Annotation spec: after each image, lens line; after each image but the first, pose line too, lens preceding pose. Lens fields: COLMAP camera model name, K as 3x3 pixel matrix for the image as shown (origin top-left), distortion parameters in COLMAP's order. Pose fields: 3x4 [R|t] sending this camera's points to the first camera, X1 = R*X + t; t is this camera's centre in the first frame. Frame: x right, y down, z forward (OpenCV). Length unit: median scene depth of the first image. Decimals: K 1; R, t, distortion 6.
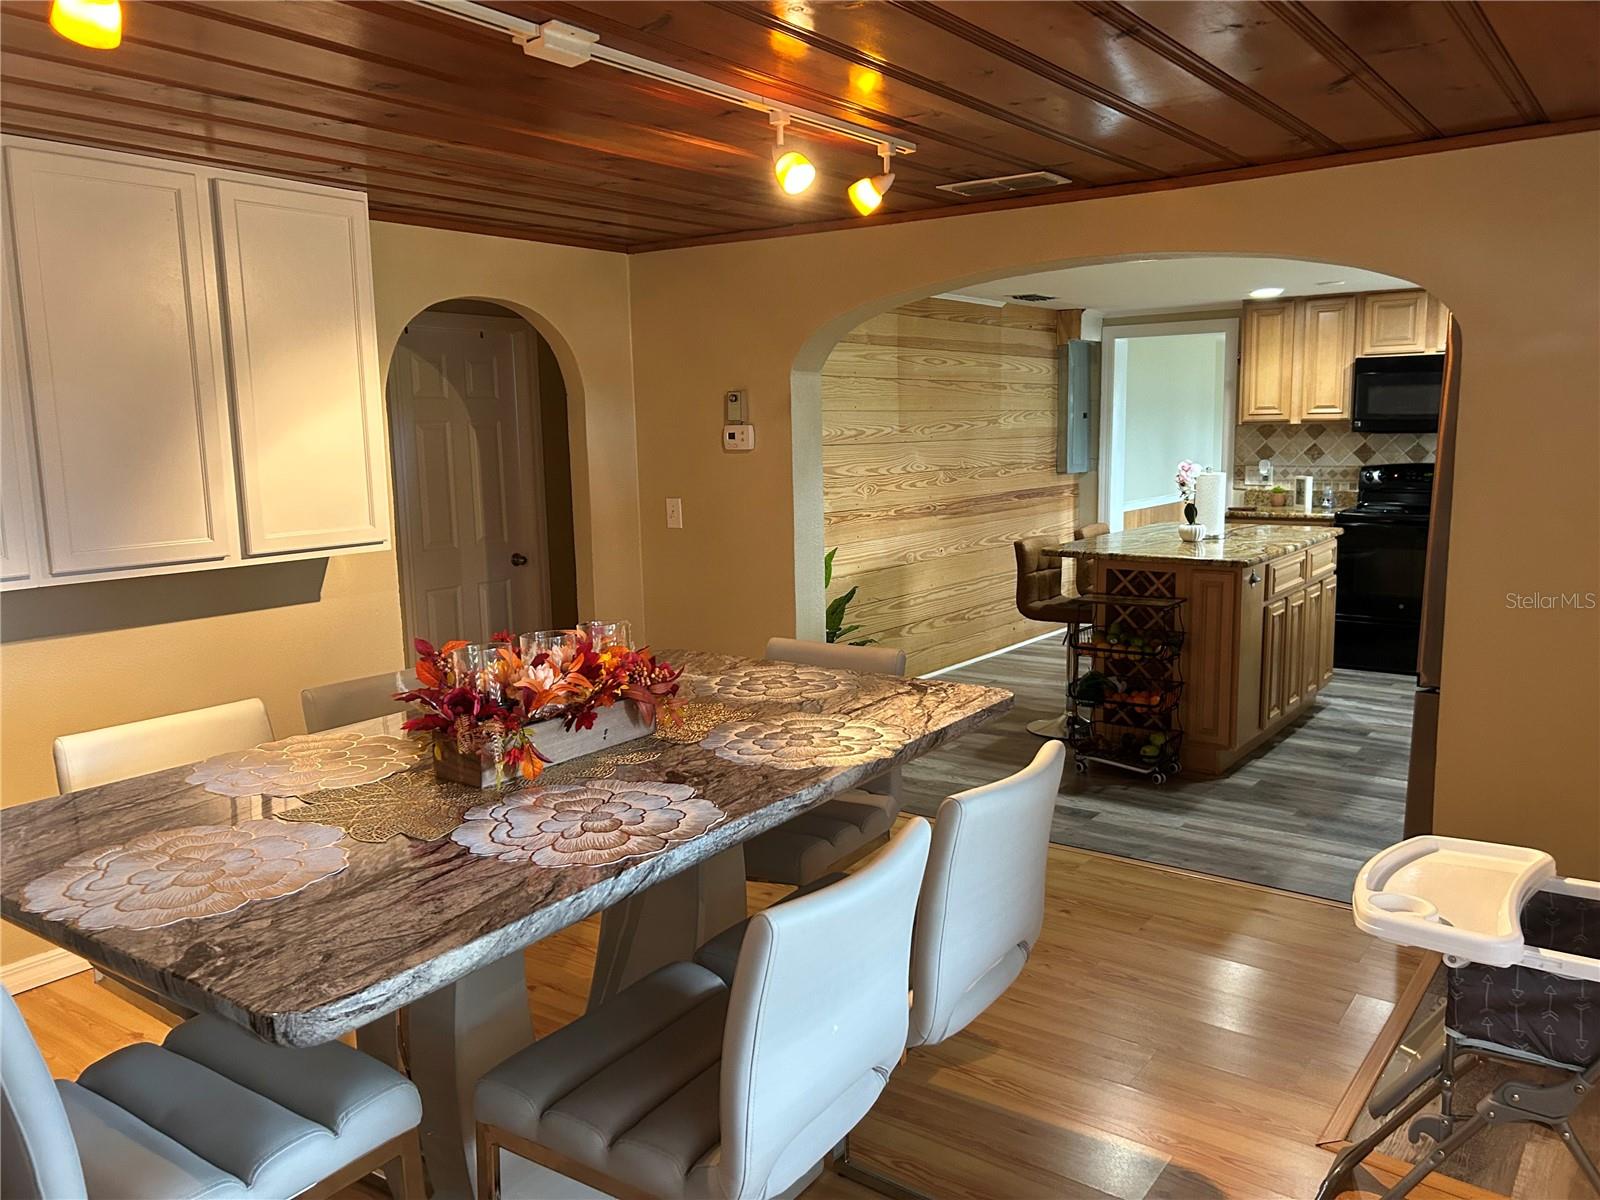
lens RADIAL K [[1209.2, 0, 801.5], [0, 1209.2, 598.5], [0, 0, 1]] dist [0.030897, -0.024312]
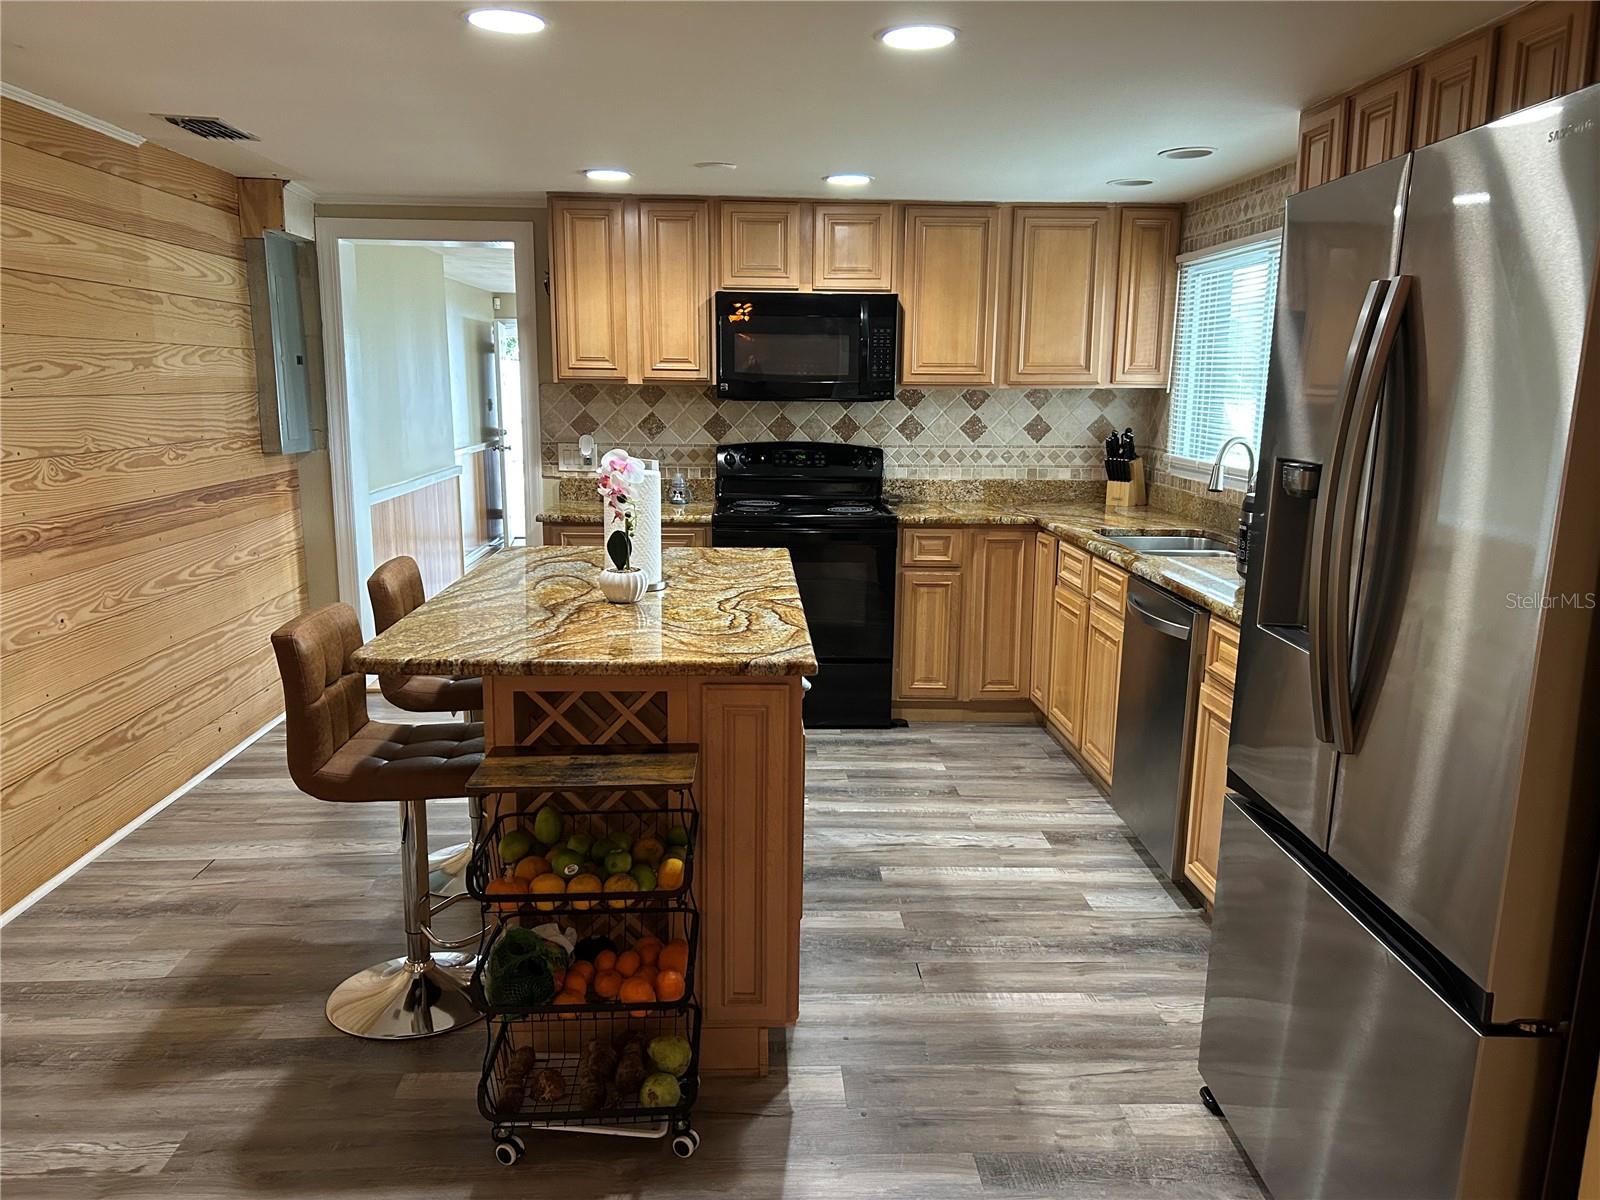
lens RADIAL K [[1209.2, 0, 810.7], [0, 1209.2, 624.2], [0, 0, 1]] dist [0.030897, -0.024312]
pose [[0.774669, -0.097861, 0.624749, 0.039433], [0.064346, 0.995024, 0.076073, -0.054105], [-0.629085, -0.018731, 0.777111, 0.402295]]
